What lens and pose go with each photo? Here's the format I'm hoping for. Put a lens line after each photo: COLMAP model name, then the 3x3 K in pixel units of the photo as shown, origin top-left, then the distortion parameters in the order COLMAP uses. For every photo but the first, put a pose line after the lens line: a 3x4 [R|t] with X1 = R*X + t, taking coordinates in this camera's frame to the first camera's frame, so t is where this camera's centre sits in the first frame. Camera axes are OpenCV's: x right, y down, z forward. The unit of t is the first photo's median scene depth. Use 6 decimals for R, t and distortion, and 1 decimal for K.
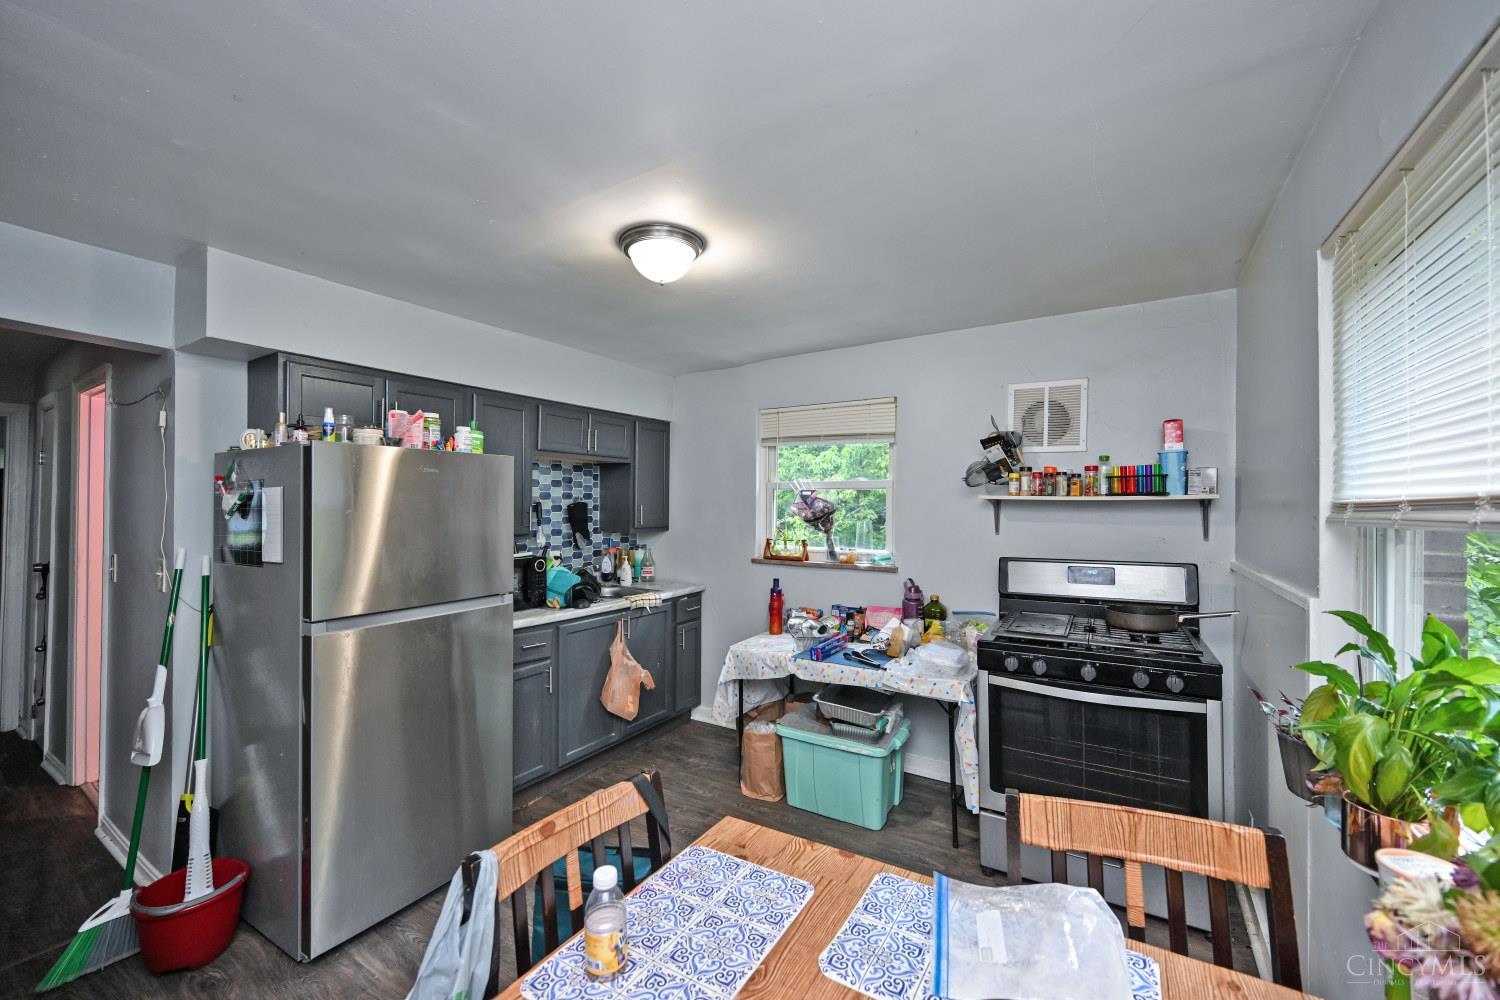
lens RADIAL K [[583.7, 0, 758.1], [0, 583.7, 500.5], [0, 0, 1]] dist [-0.001580, 0.000116]
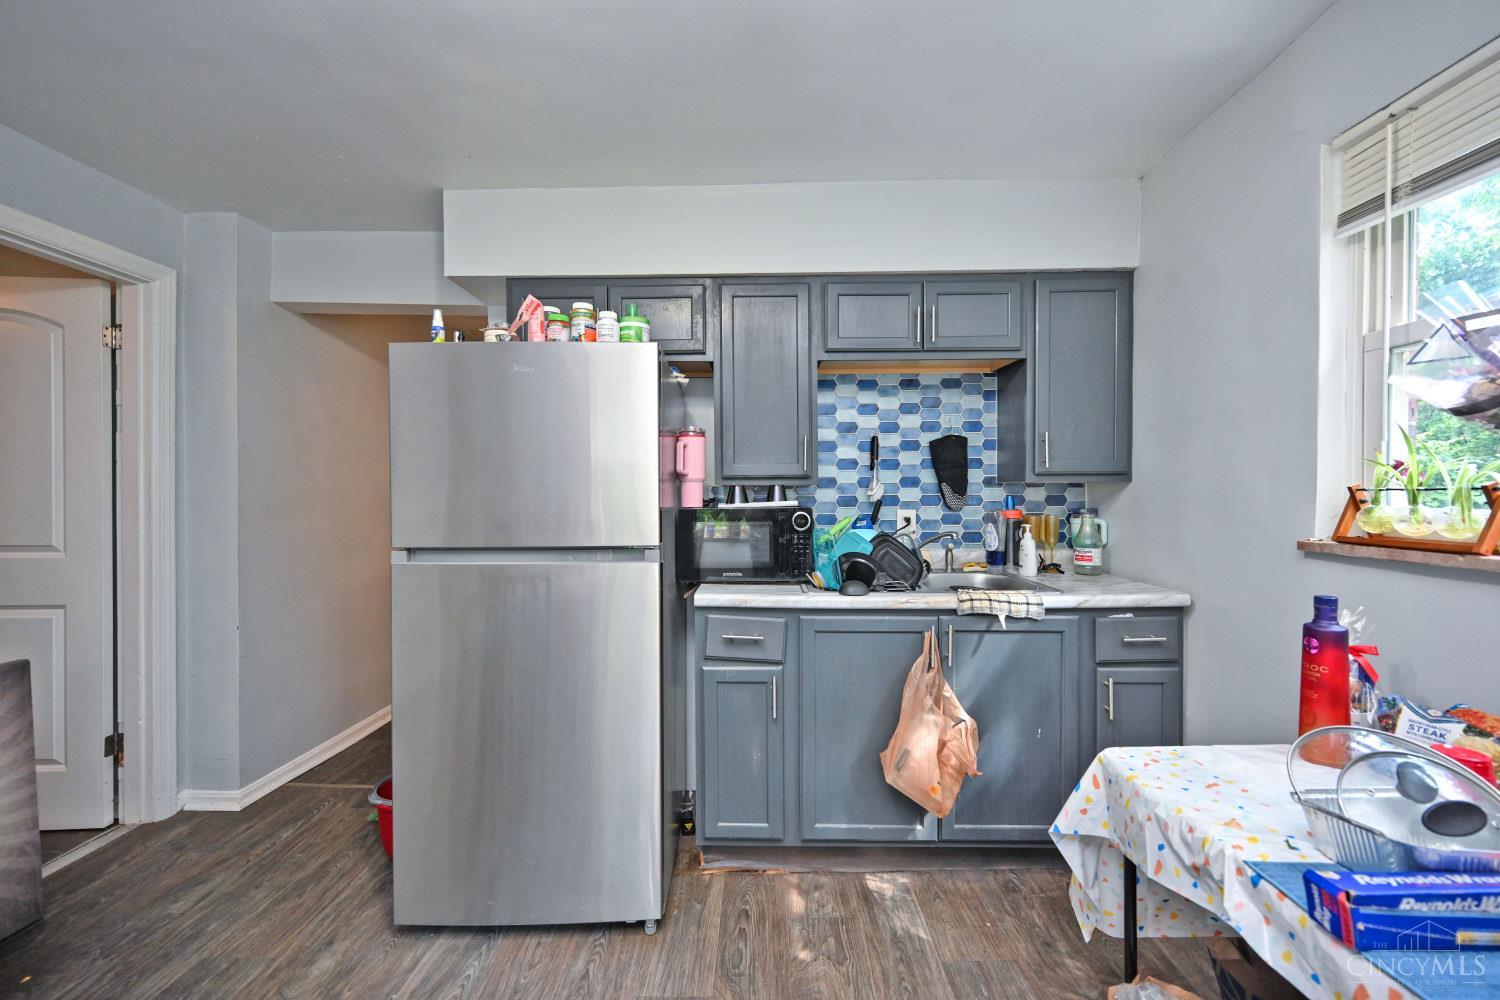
lens RADIAL K [[592.6, 0, 750.0], [0, 592.6, 500.0], [0, 0, 1]] dist [-0.000399, -0.000026]
pose [[0.509426, 0.005600, -0.860496, 0.156652], [0.012802, 0.999819, 0.014085, 0.069269], [0.860419, -0.018191, 0.509262, 0.547603]]
